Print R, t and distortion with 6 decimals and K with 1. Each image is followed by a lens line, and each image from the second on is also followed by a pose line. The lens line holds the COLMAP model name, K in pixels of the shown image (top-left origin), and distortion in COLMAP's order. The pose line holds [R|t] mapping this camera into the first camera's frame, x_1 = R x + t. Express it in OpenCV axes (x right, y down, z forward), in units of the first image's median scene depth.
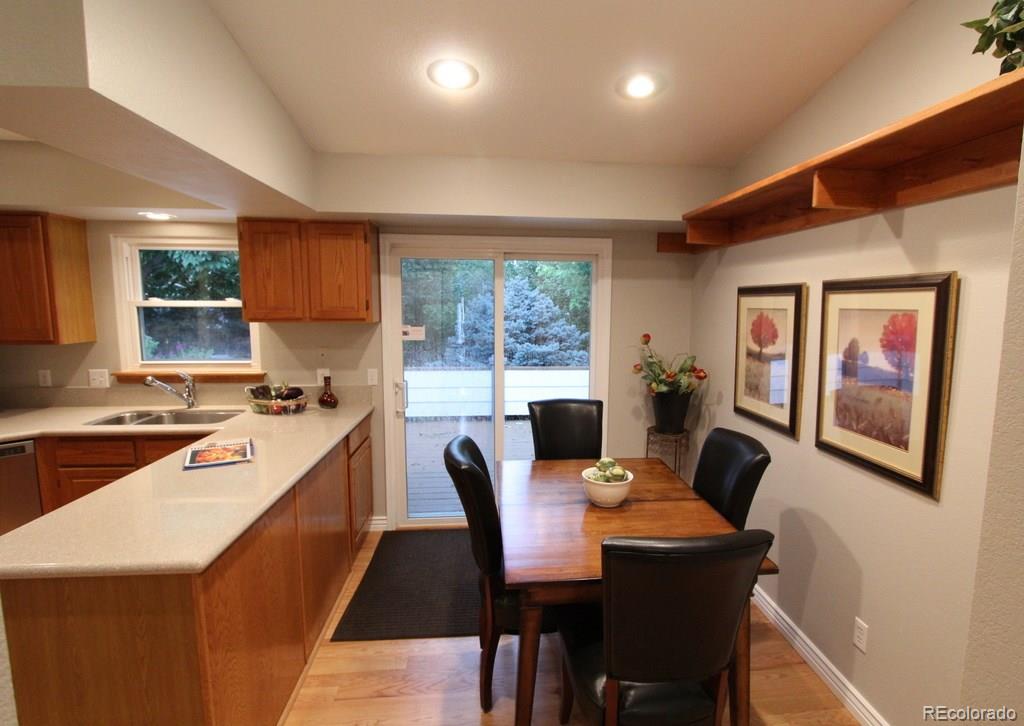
lens RADIAL K [[505.4, 0, 512.0], [0, 505.4, 363.0], [0, 0, 1]] dist [-0.009004, -0.000178]
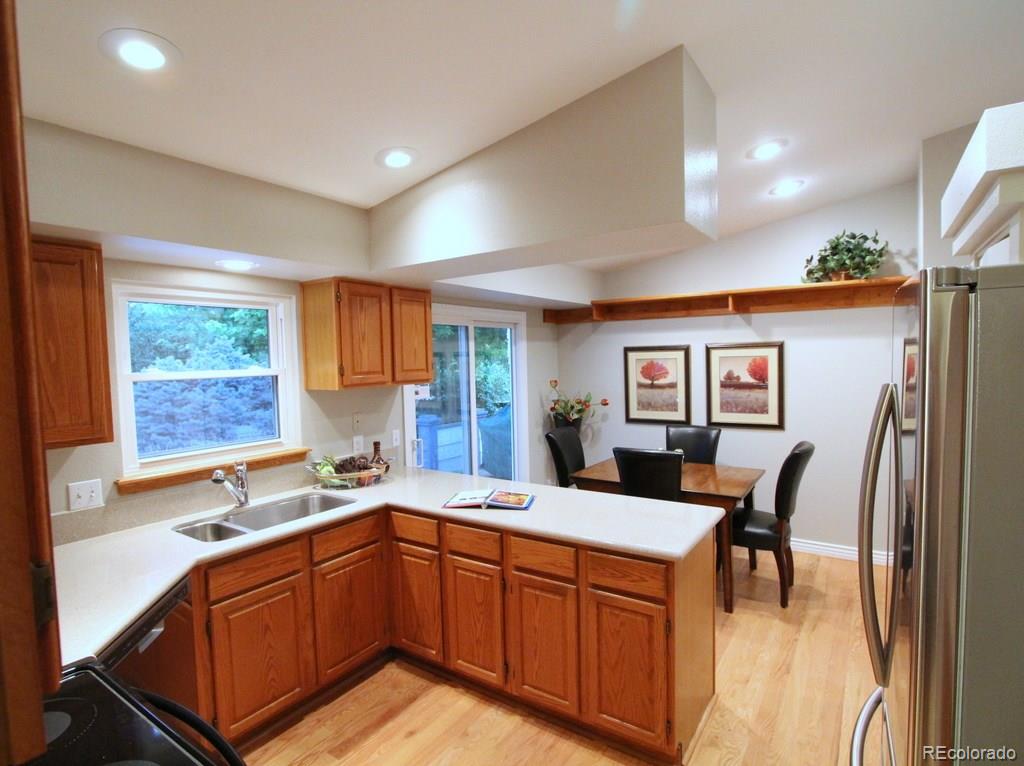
lens RADIAL K [[531.0, 0, 512.0], [0, 531.0, 383.0], [0, 0, 1]] dist [-0.002255, -0.000171]
pose [[0.647862, -0.060852, 0.759323, -1.182124], [0.119774, 0.992543, -0.022651, -0.038028], [-0.752283, 0.105622, 0.650319, 0.154729]]
